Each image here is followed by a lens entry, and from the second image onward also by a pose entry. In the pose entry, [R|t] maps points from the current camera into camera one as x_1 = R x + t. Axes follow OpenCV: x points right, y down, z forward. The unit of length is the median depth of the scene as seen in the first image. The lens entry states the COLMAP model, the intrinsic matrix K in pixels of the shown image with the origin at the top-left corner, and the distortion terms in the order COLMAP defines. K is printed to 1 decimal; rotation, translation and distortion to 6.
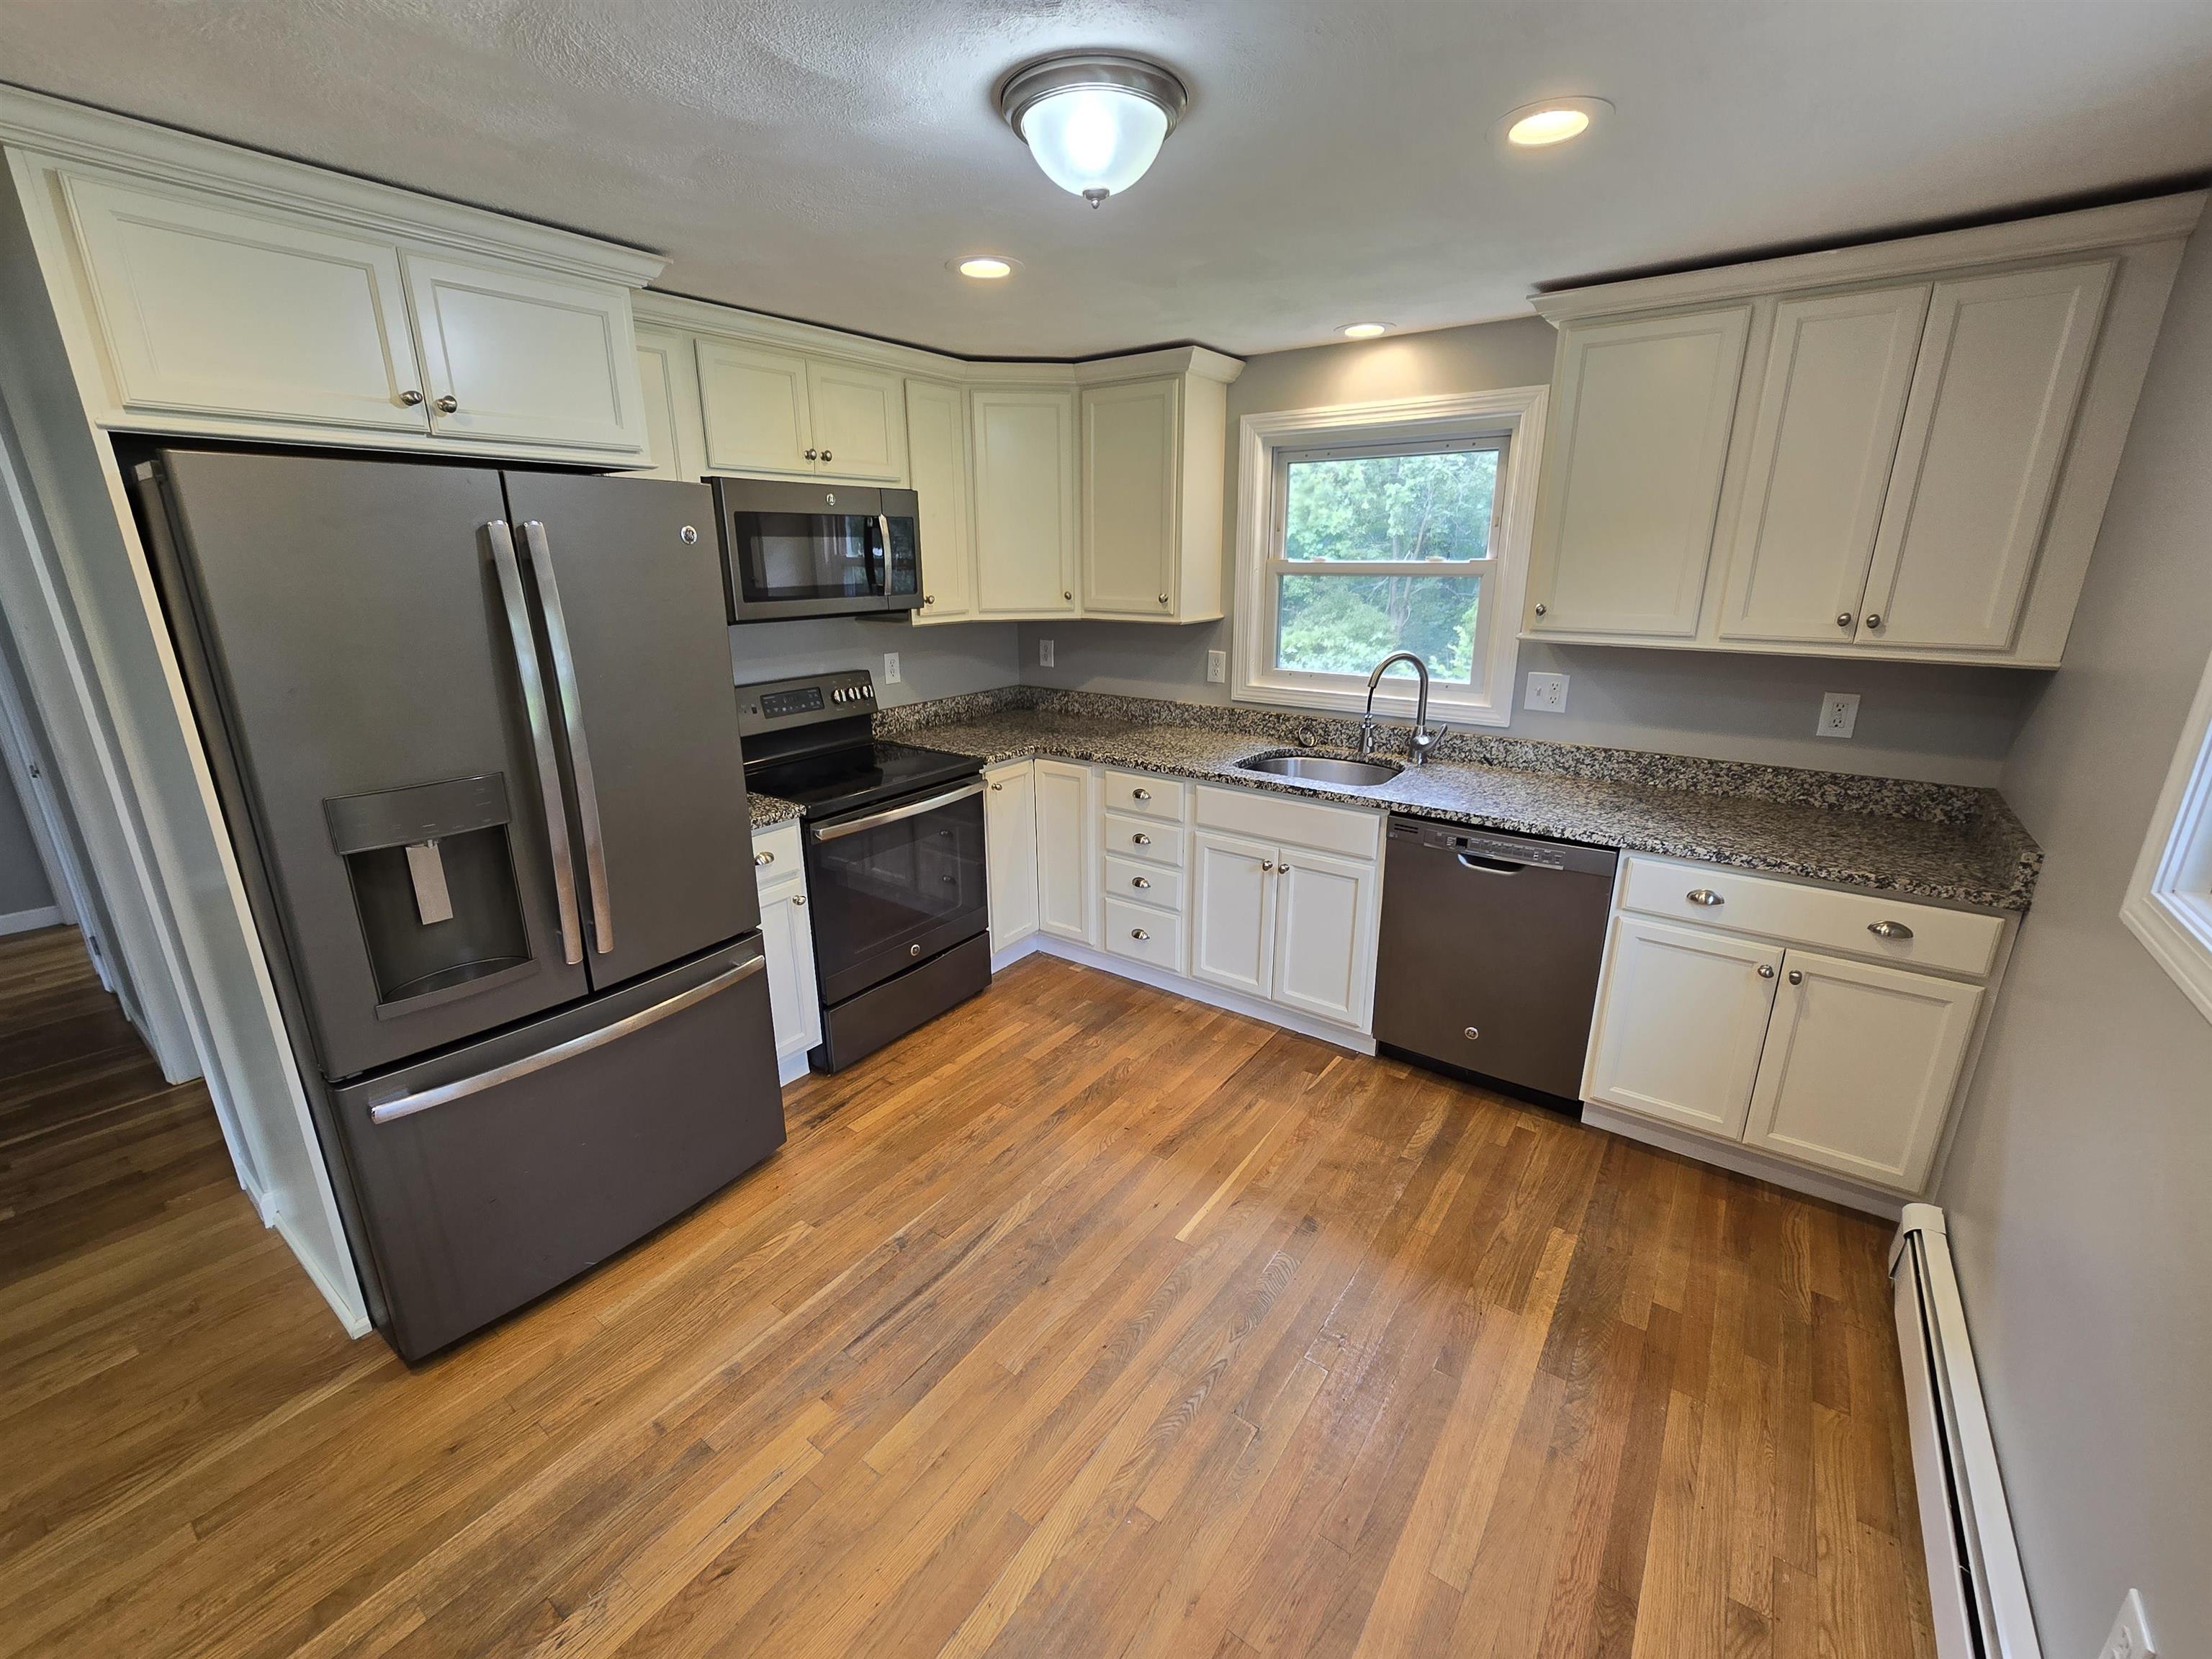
lens RADIAL K [[902.6, 0, 1101.5], [0, 902.6, 817.2], [0, 0, 1]] dist [0.001228, 0.000446]
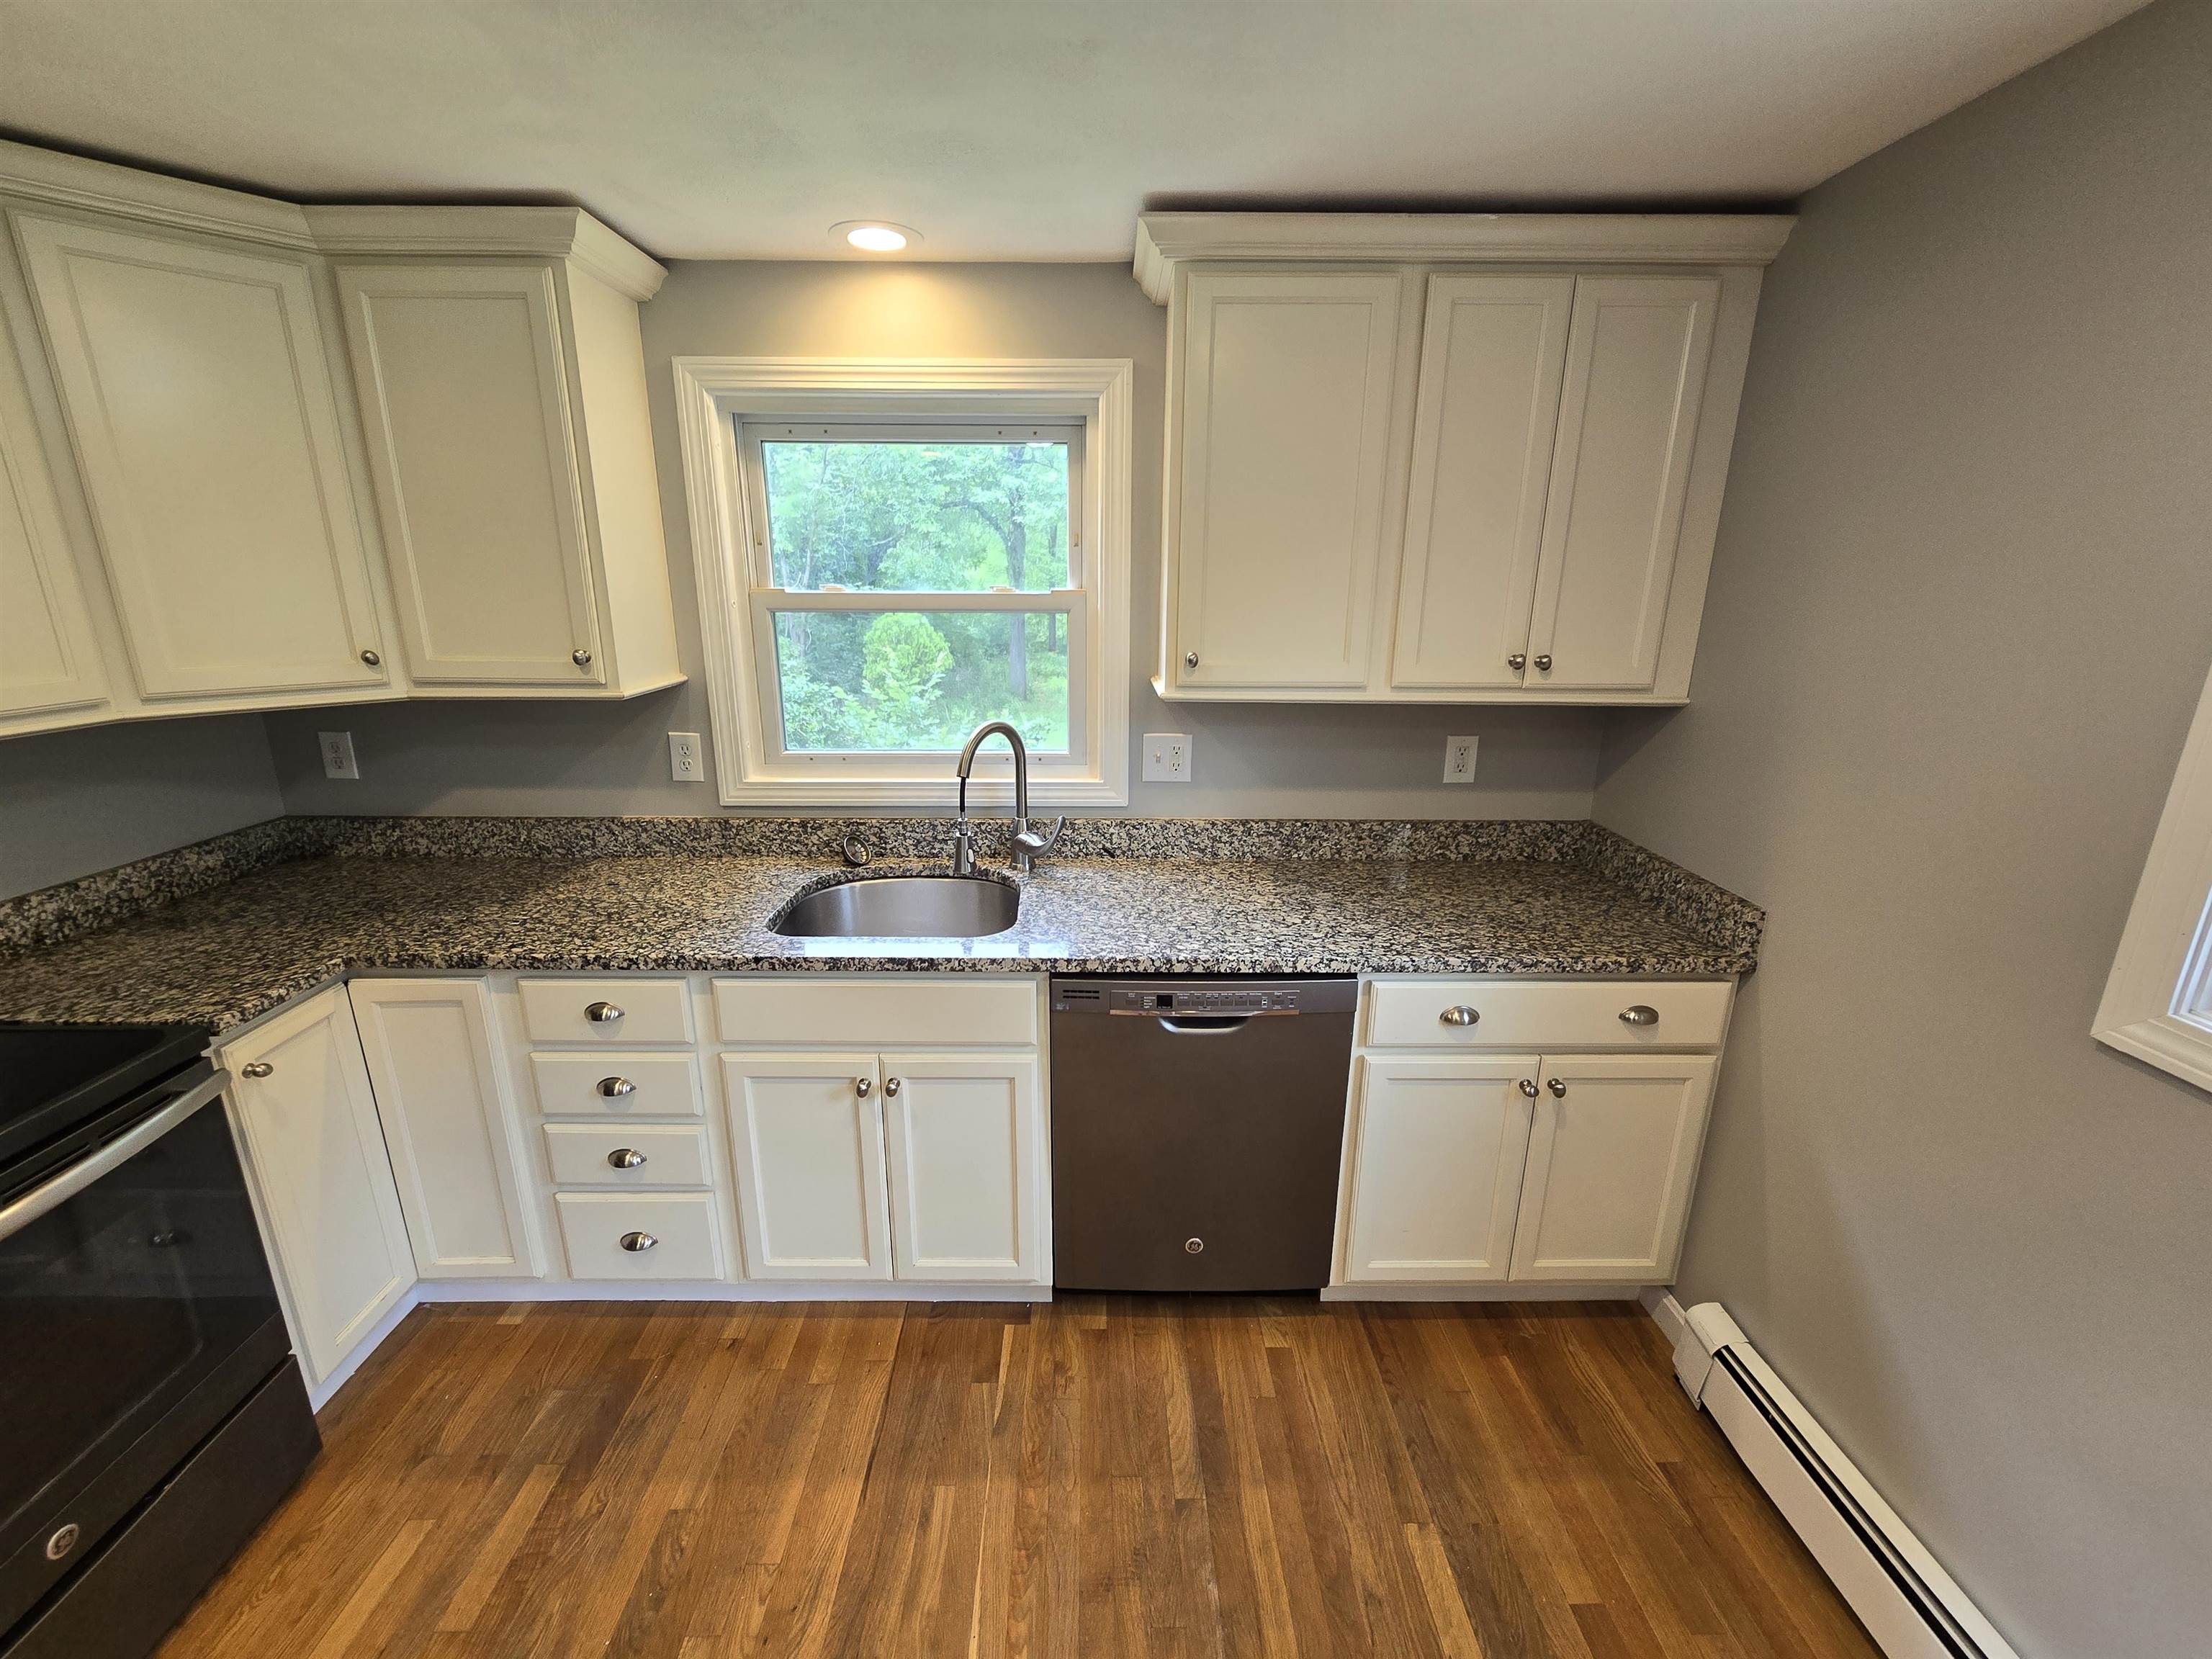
lens RADIAL K [[908.0, 0, 1093.7], [0, 908.0, 819.3], [0, 0, 1]] dist [-0.004997, 0.000073]
pose [[0.804641, -0.149331, 0.574676, -0.017410], [0.161189, 0.986448, 0.030639, -0.118058], [-0.571463, 0.067979, 0.817807, 0.389916]]
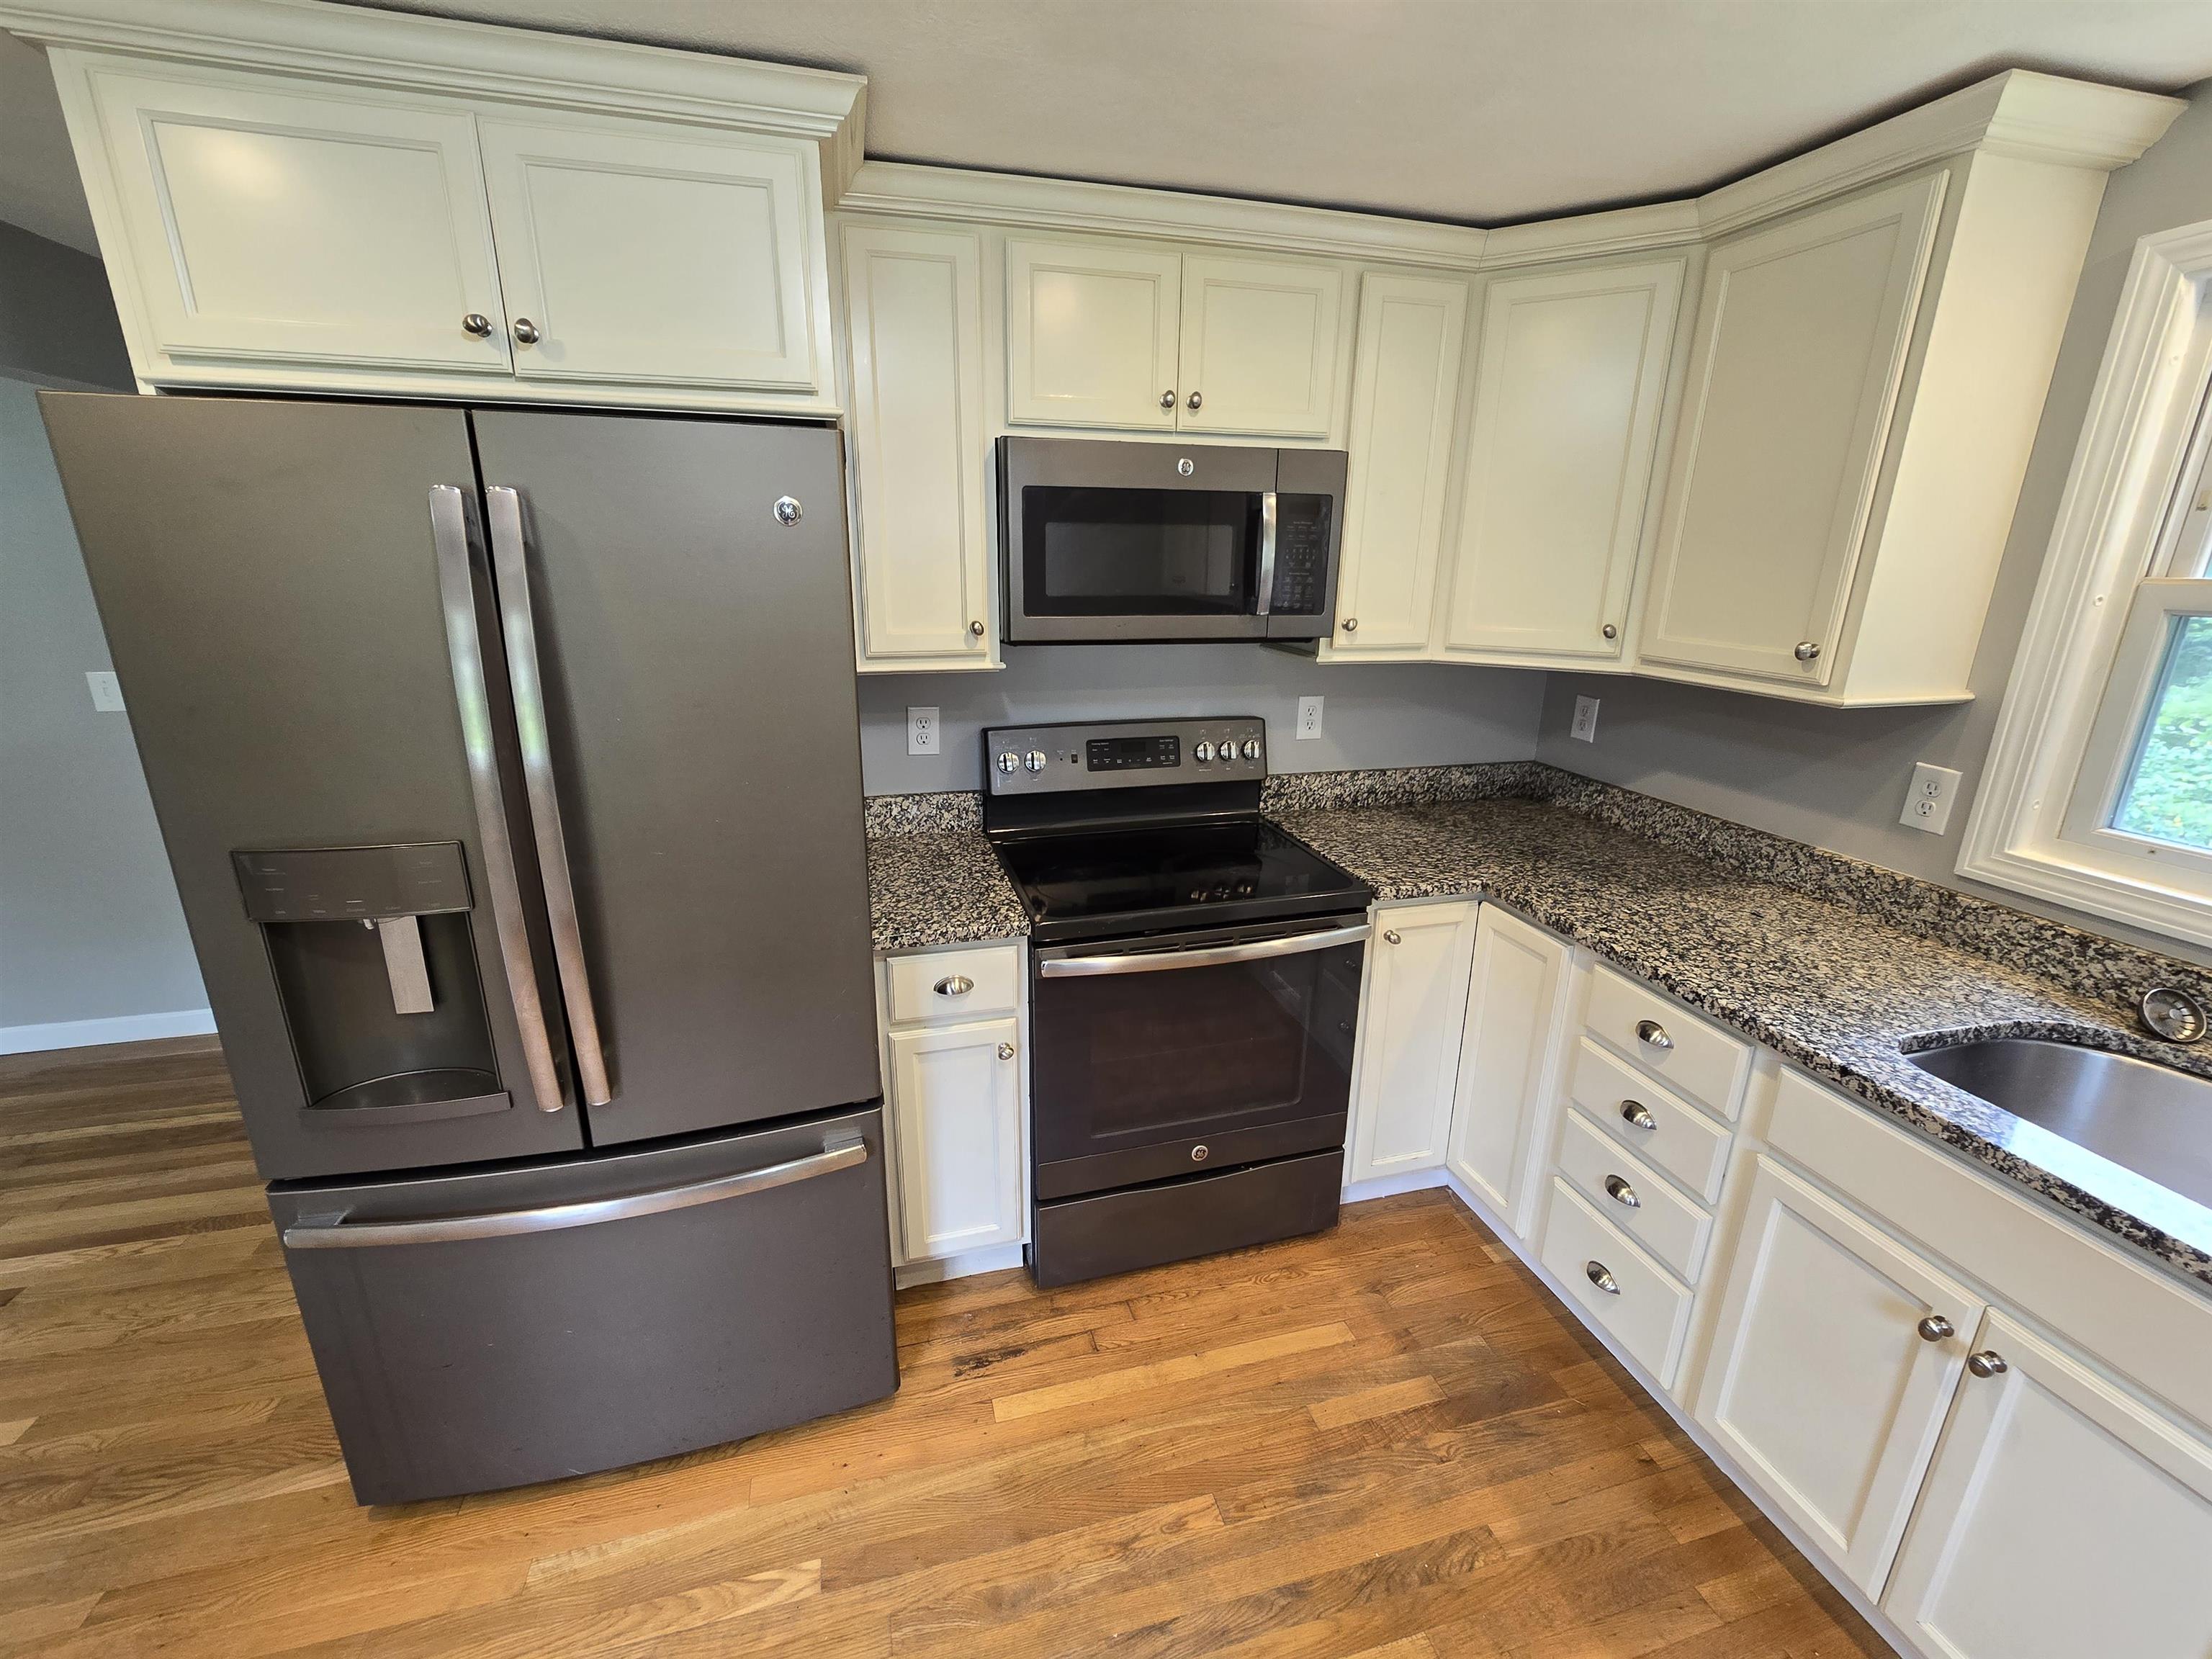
lens RADIAL K [[908.0, 0, 1093.7], [0, 908.0, 819.3], [0, 0, 1]] dist [-0.004997, 0.000073]
pose [[0.777082, 0.189699, -0.600132, 0.087885], [-0.191804, 0.979519, 0.061263, -0.121637], [0.599462, 0.067501, 0.797552, 0.427033]]
